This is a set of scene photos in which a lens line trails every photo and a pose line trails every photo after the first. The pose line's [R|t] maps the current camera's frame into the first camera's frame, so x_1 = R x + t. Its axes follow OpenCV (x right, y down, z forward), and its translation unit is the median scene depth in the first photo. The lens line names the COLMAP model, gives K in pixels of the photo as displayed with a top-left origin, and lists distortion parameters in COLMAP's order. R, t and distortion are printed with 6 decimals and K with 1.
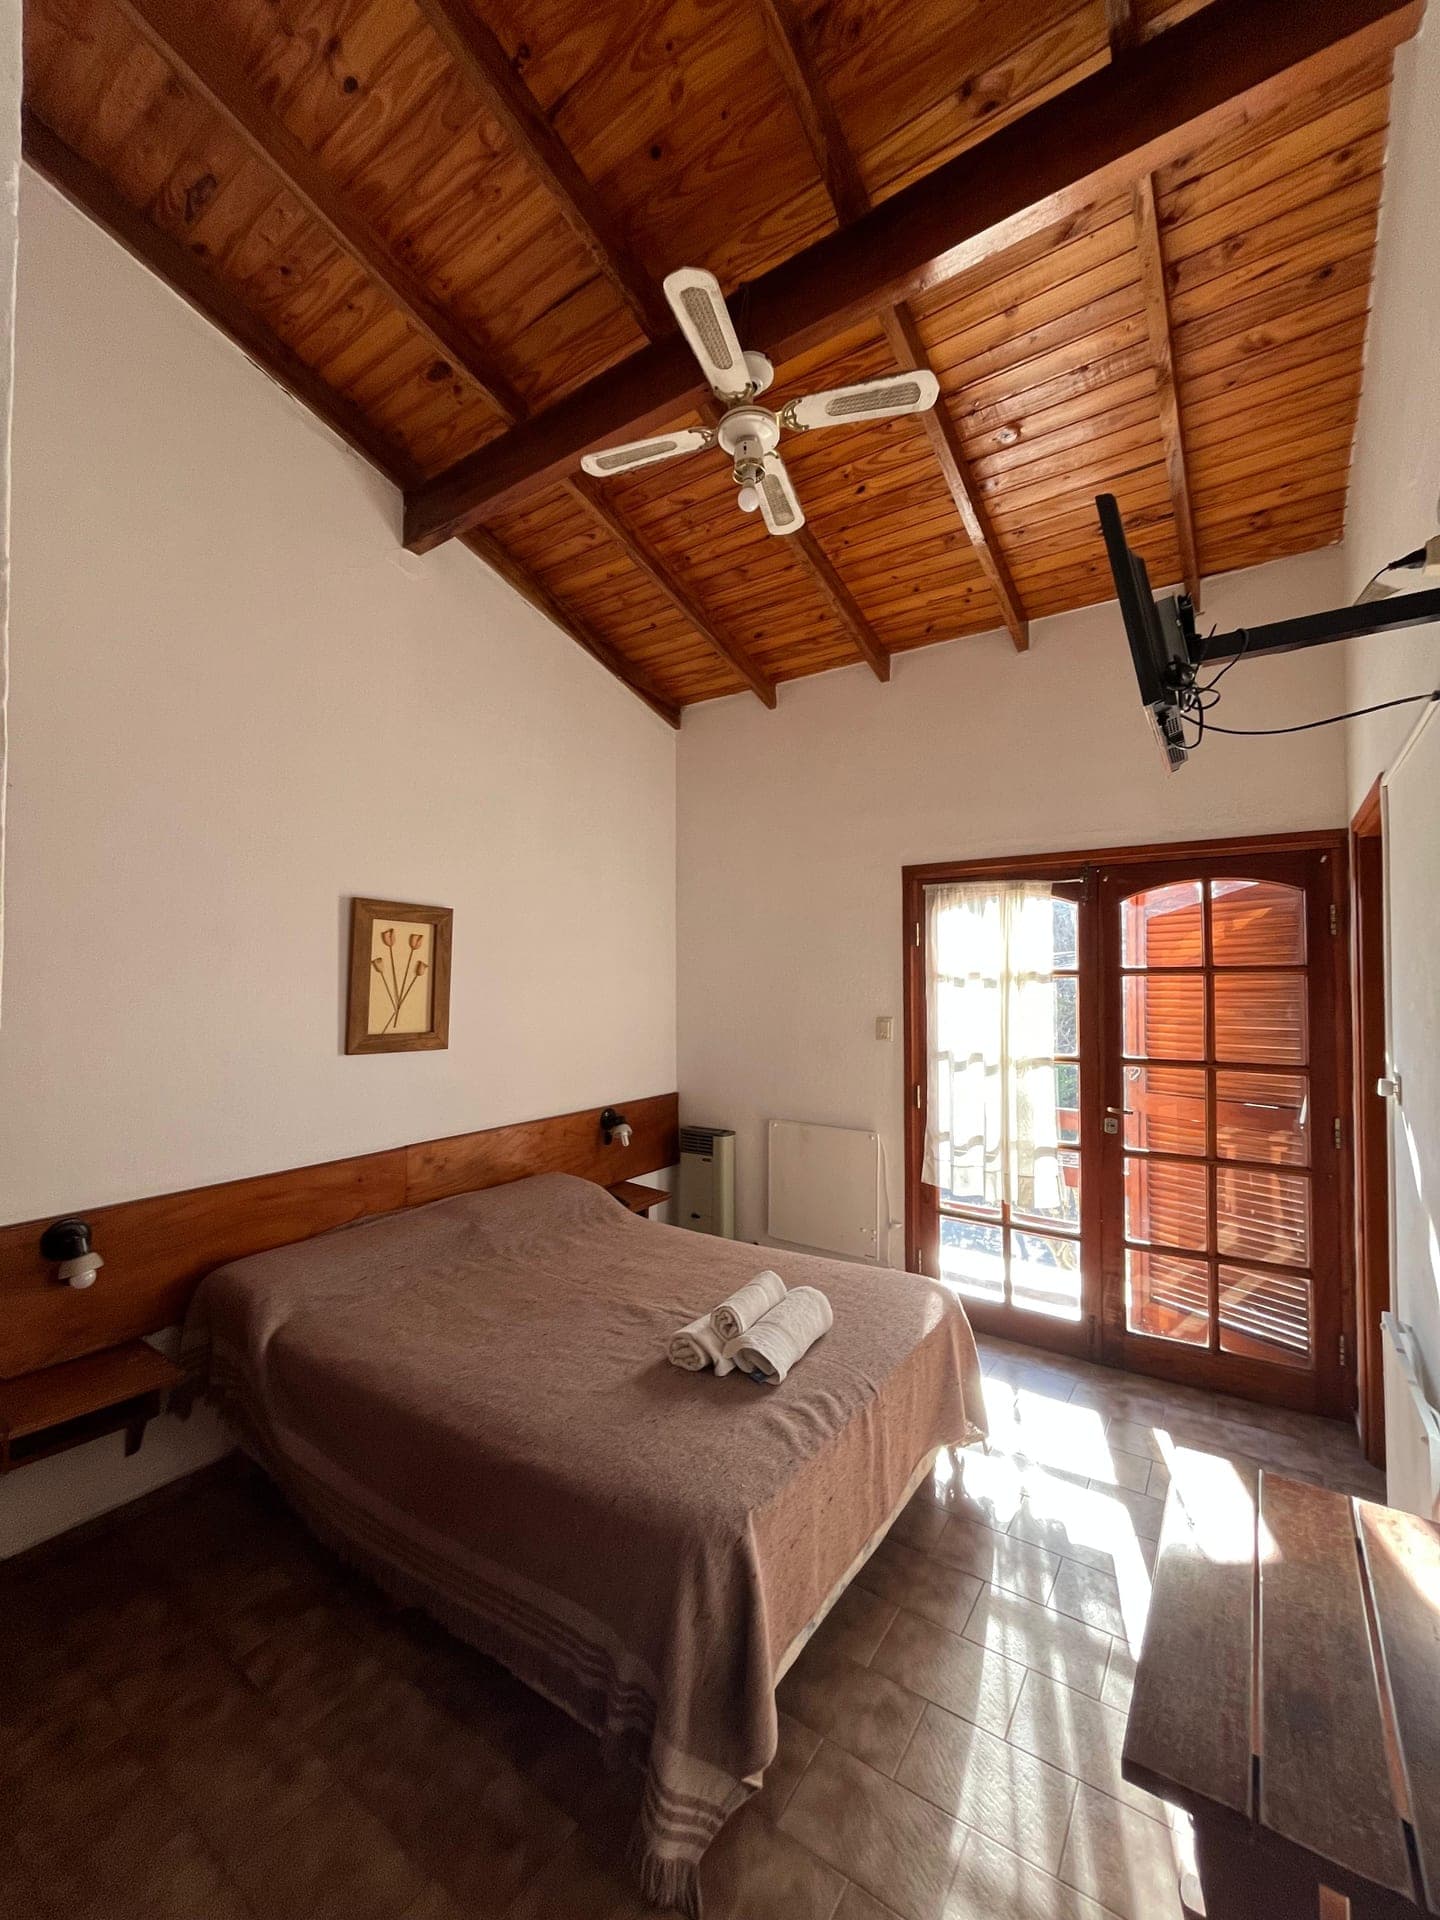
lens RADIAL K [[767.7, 0, 725.0], [0, 767.7, 960.9], [0, 0, 1]] dist [-0.003802, -0.000613]
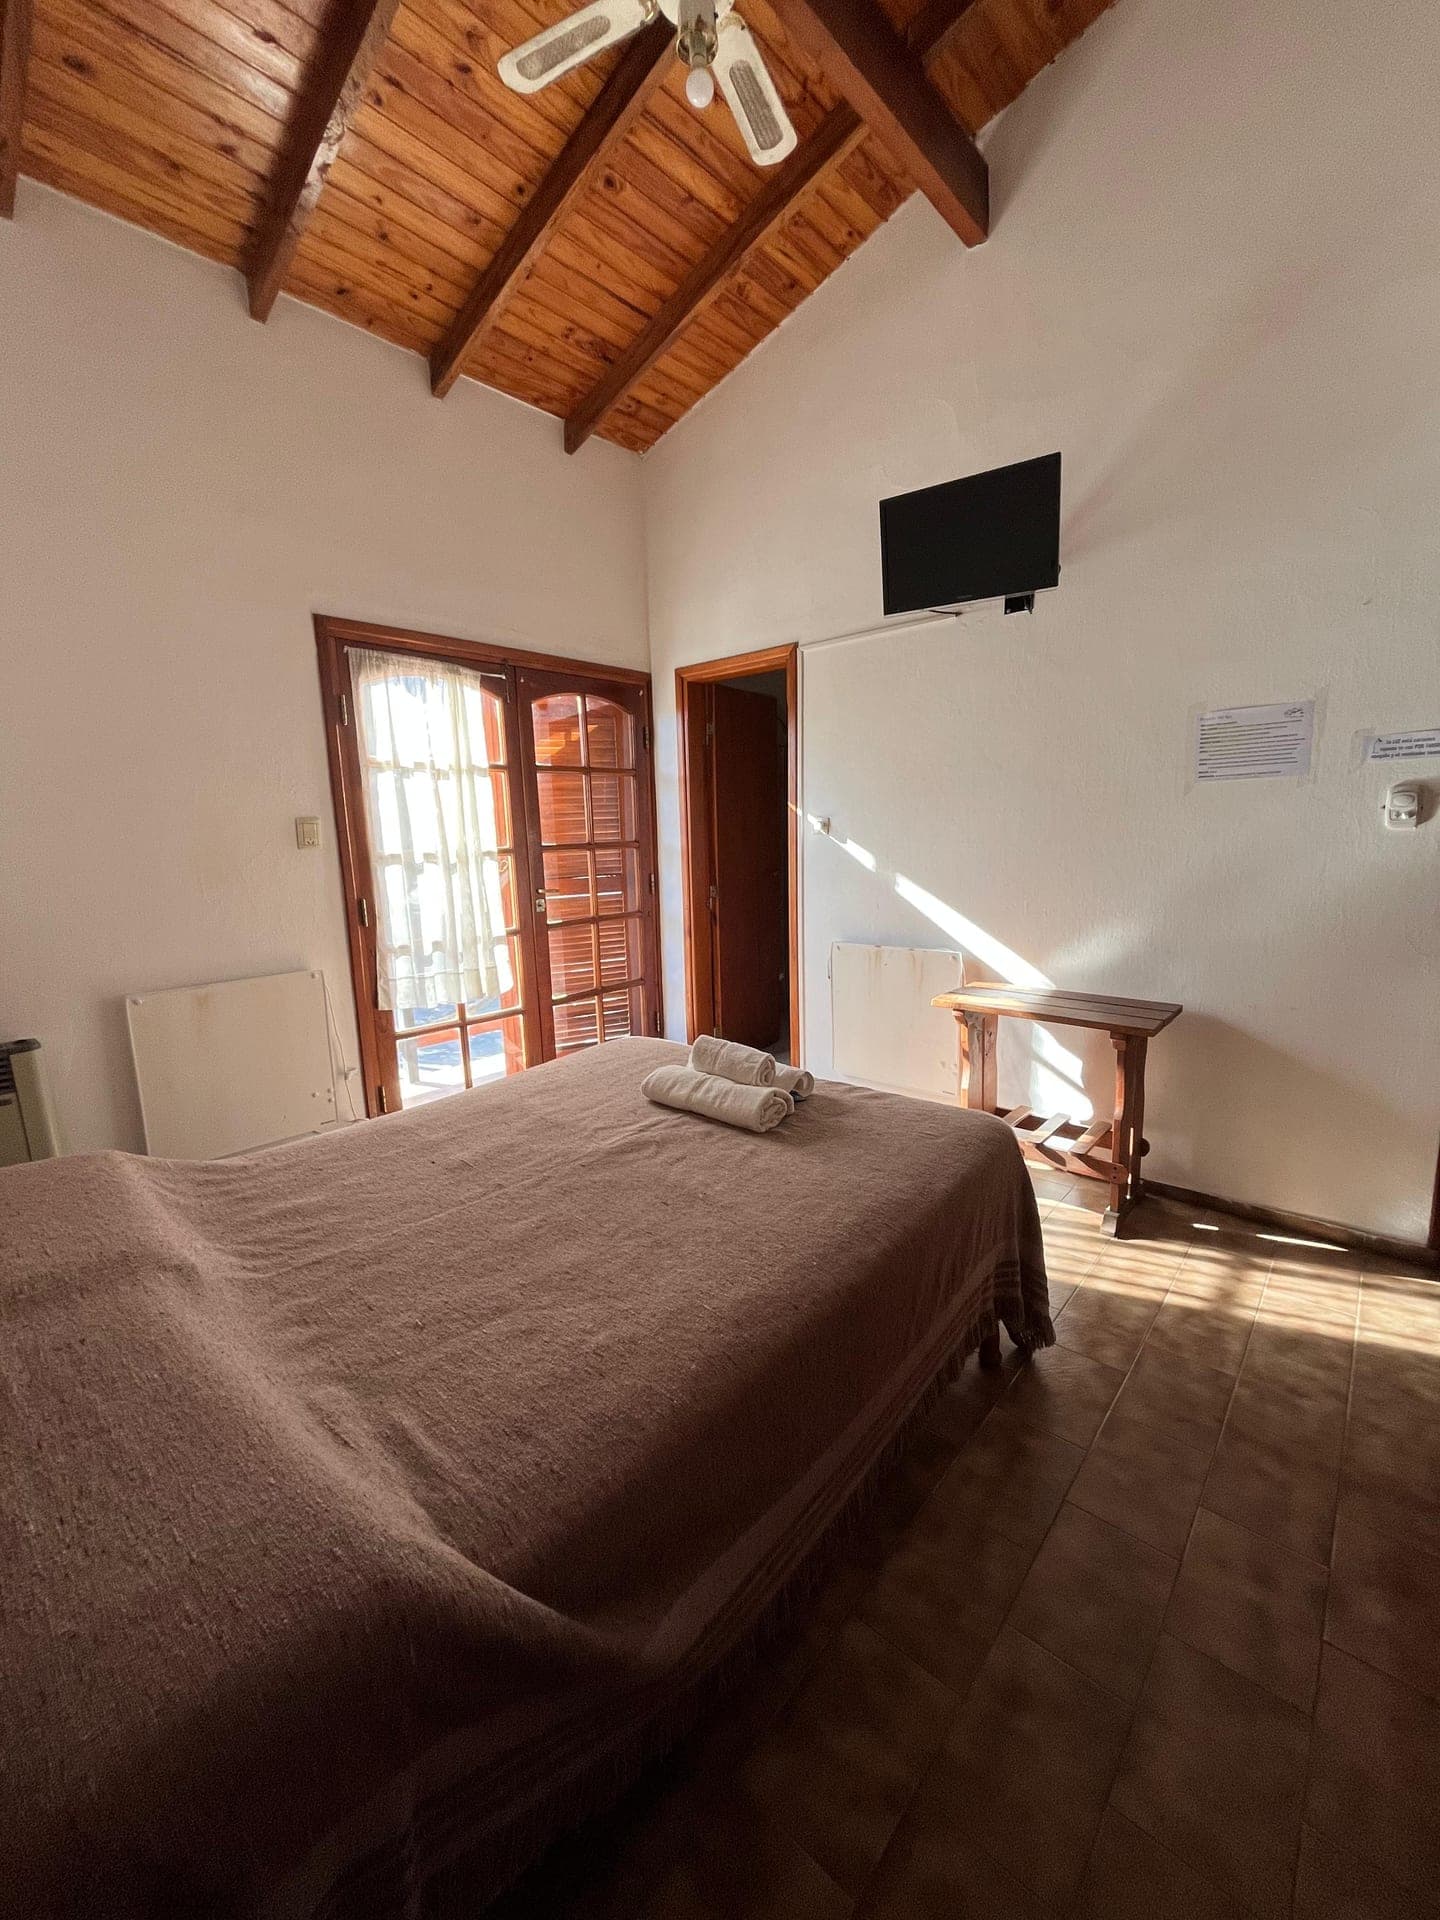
lens RADIAL K [[767.7, 0, 724.0], [0, 767.7, 959.9], [0, 0, 1]] dist [-0.003802, -0.000613]
pose [[0.125293, -0.172281, 0.977047, -0.571383], [0.002948, 0.984868, 0.173282, 0.092018], [-0.992115, -0.018831, 0.123905, 0.557922]]
